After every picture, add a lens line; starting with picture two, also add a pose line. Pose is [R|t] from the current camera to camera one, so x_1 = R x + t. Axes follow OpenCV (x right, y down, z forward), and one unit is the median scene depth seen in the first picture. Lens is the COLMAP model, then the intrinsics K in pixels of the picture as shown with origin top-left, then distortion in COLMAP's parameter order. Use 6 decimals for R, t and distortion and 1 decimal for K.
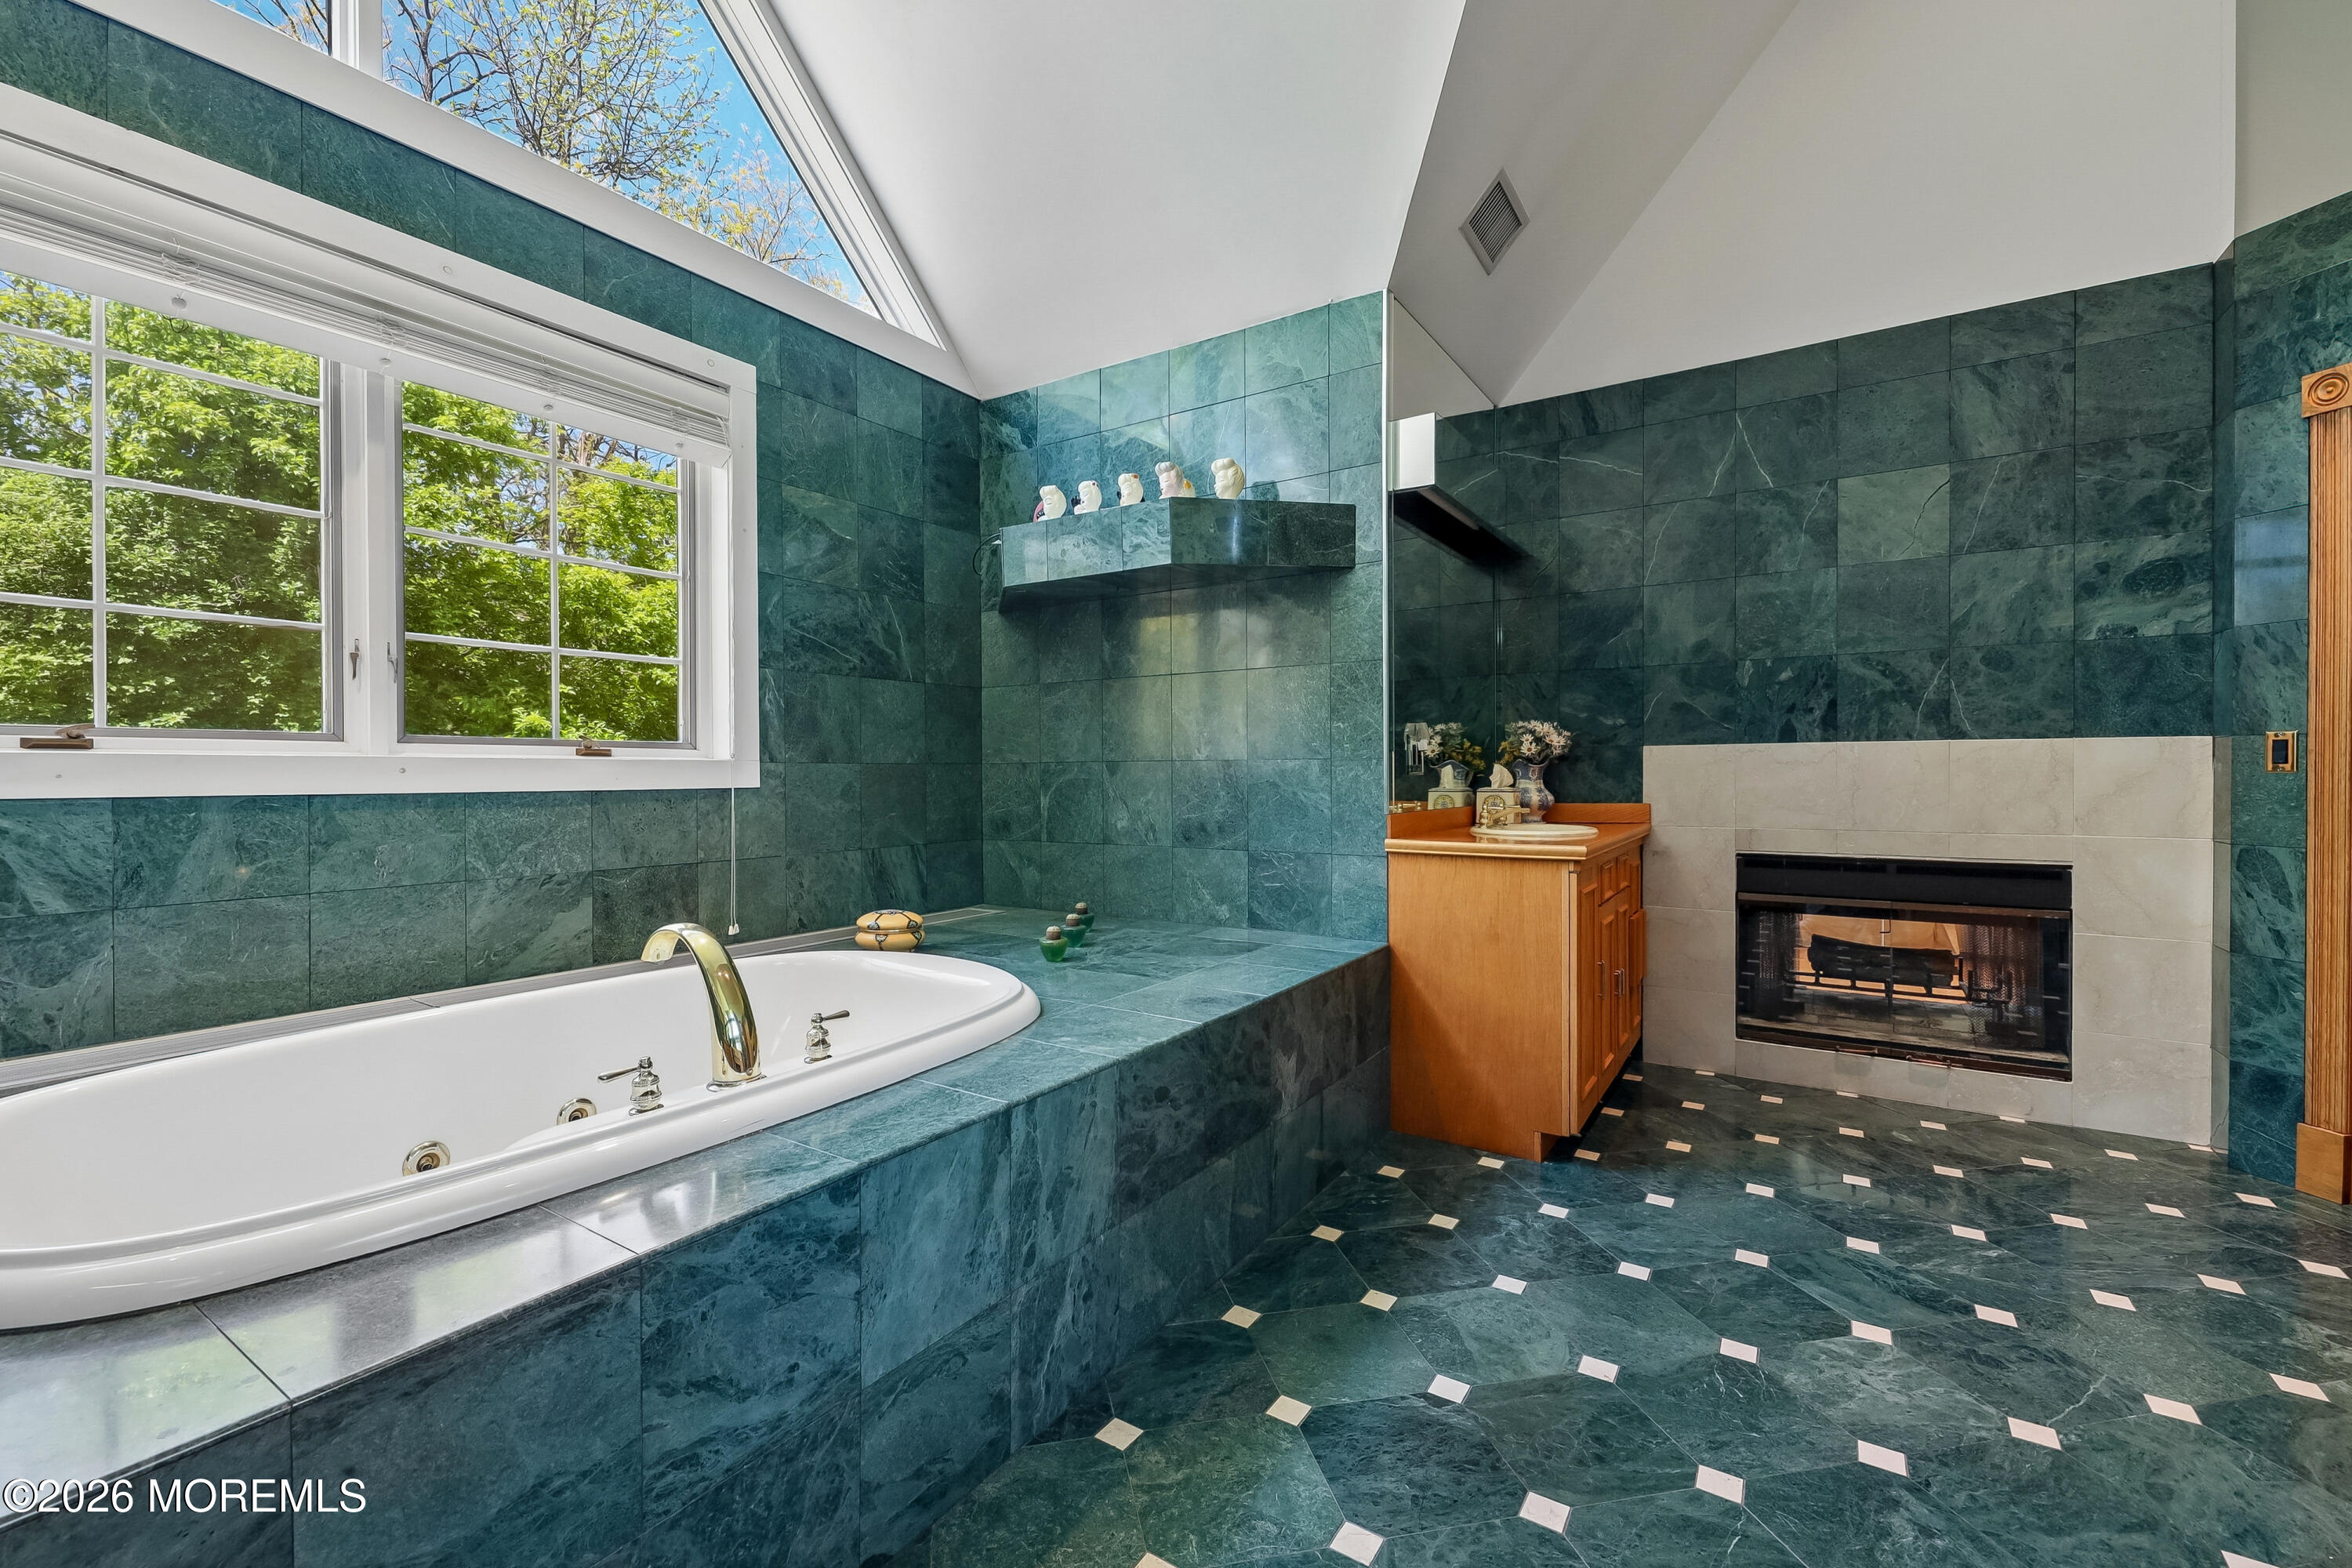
lens RADIAL K [[985.0, 0, 1161.0], [0, 985.0, 782.3], [0, 0, 1]] dist [0.008609, -0.004097]
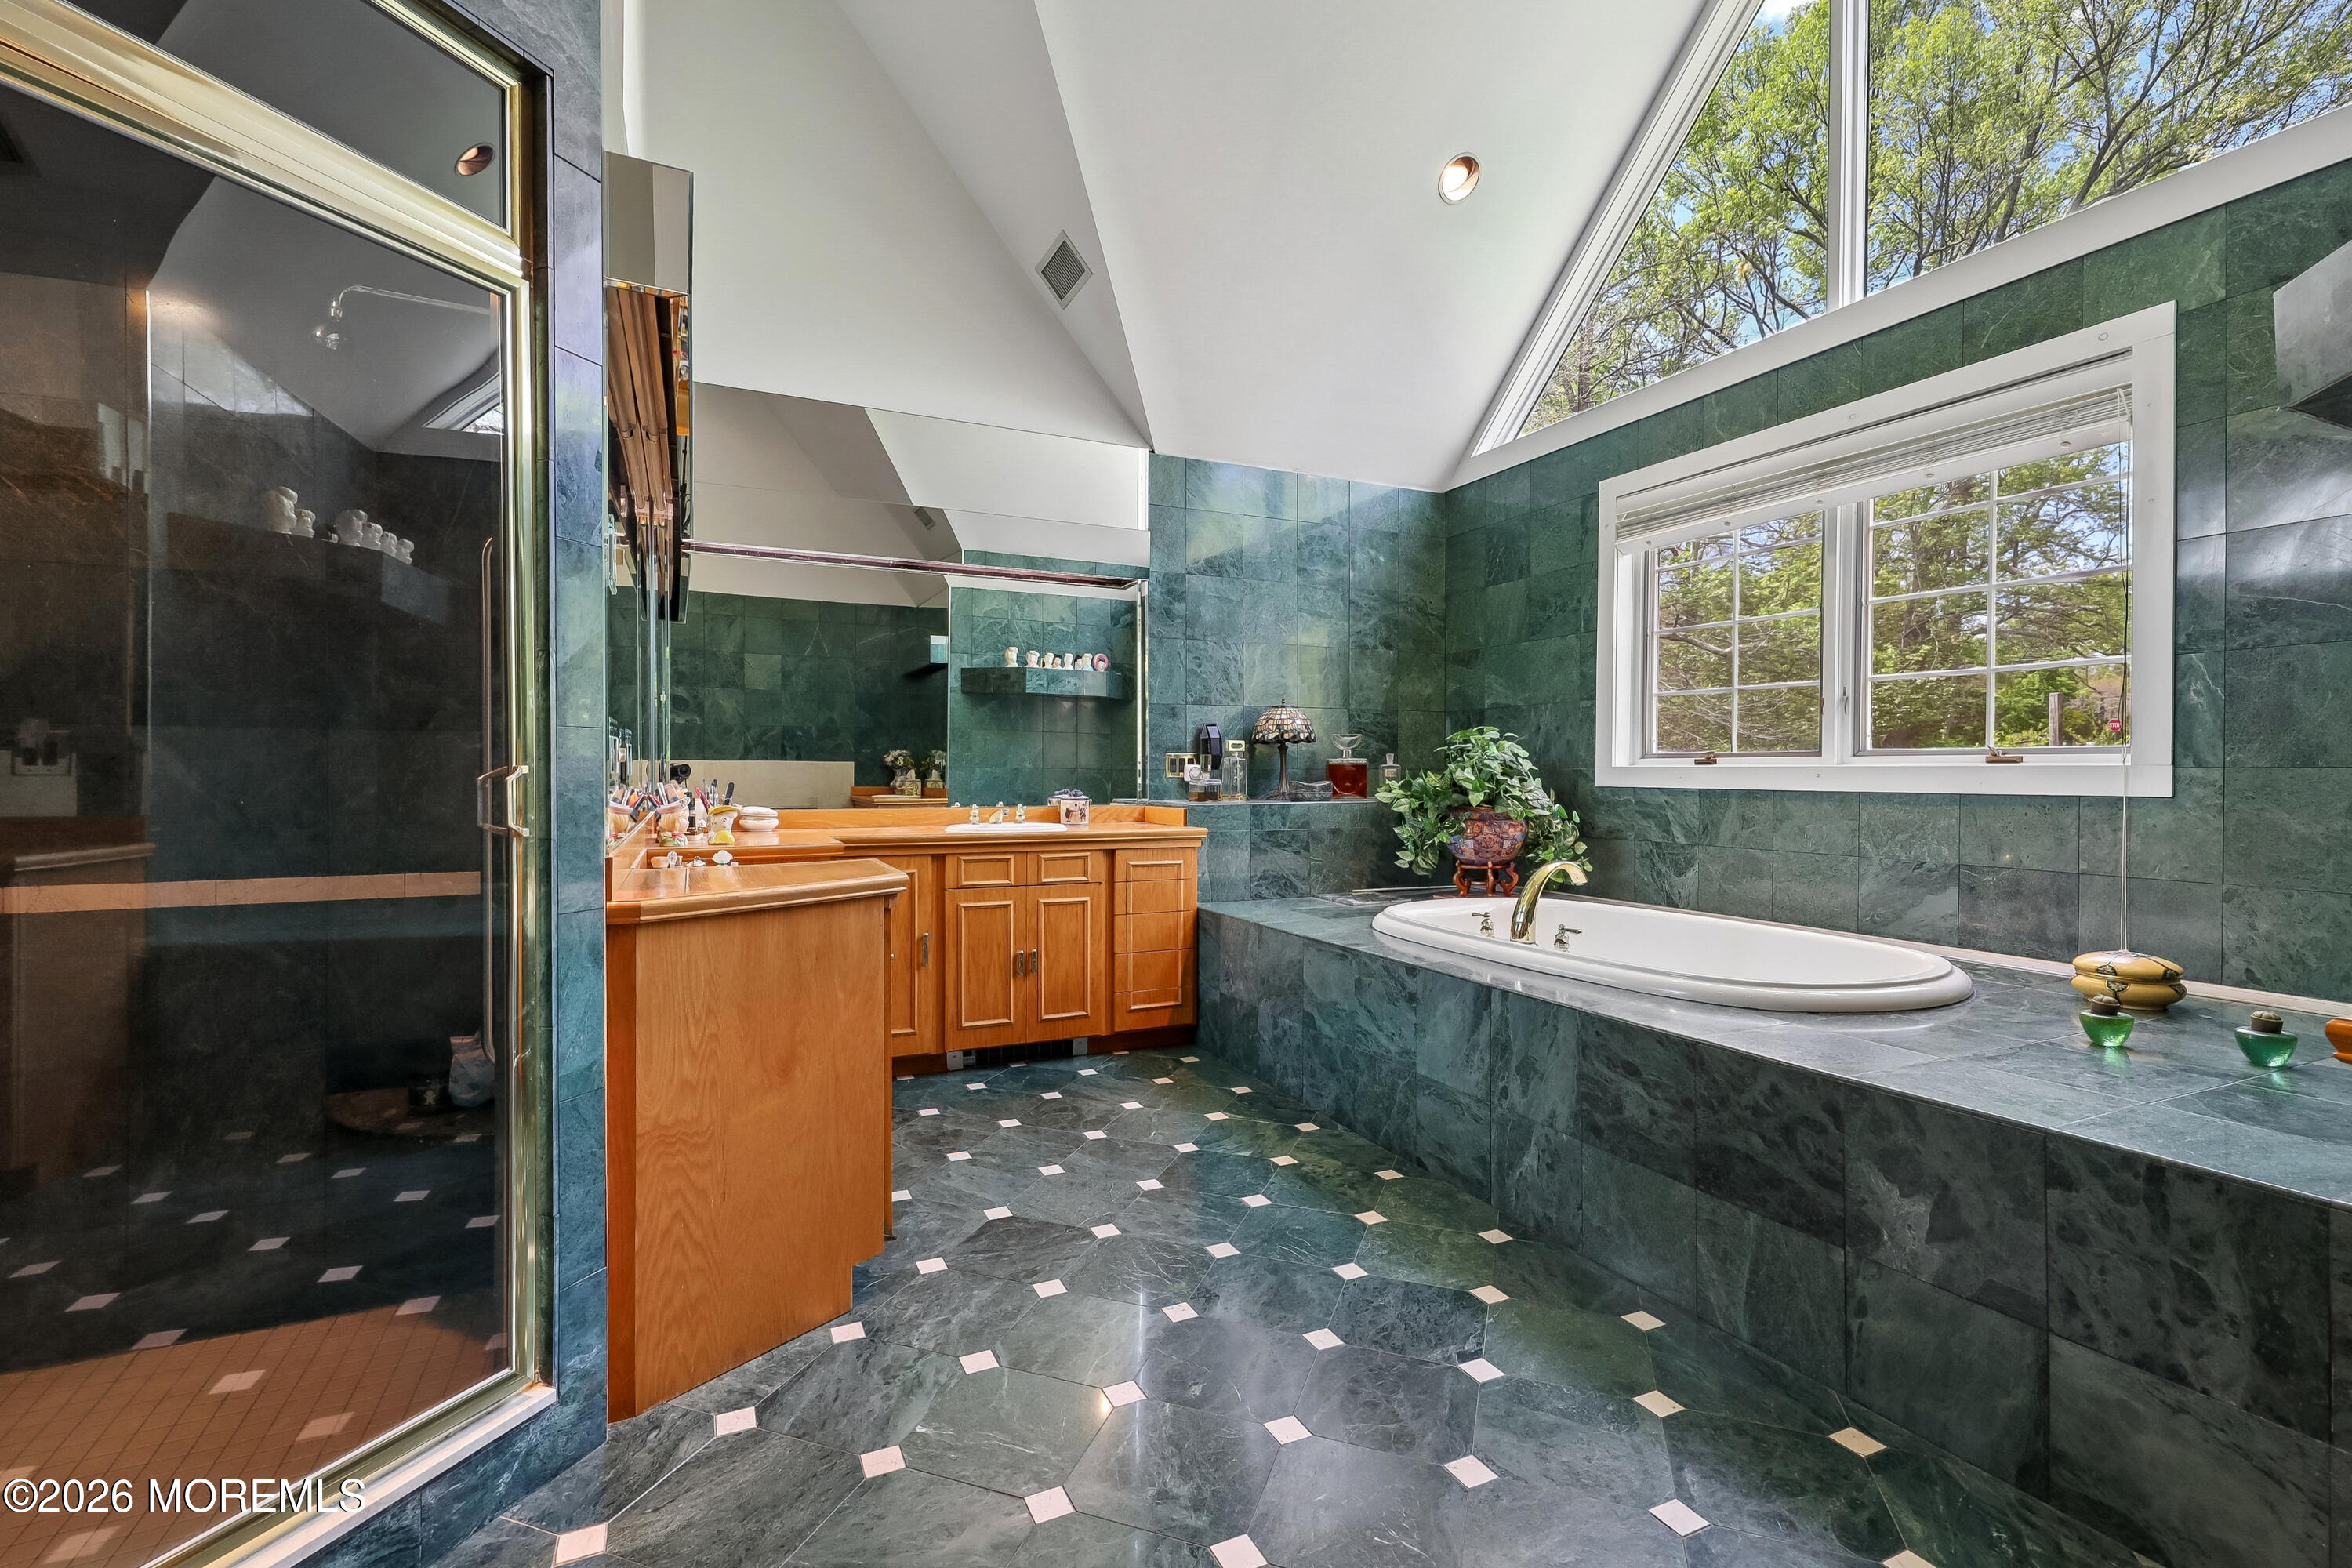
lens RADIAL K [[1066.0, 0, 1171.6], [0, 1066.0, 782.0], [0, 0, 1]] dist [0.000745, -0.000044]
pose [[-0.523178, 0.007940, -0.852187, 1.107432], [-0.011133, 0.999808, 0.016150, -0.017452], [0.852151, 0.017936, -0.522989, 1.014556]]
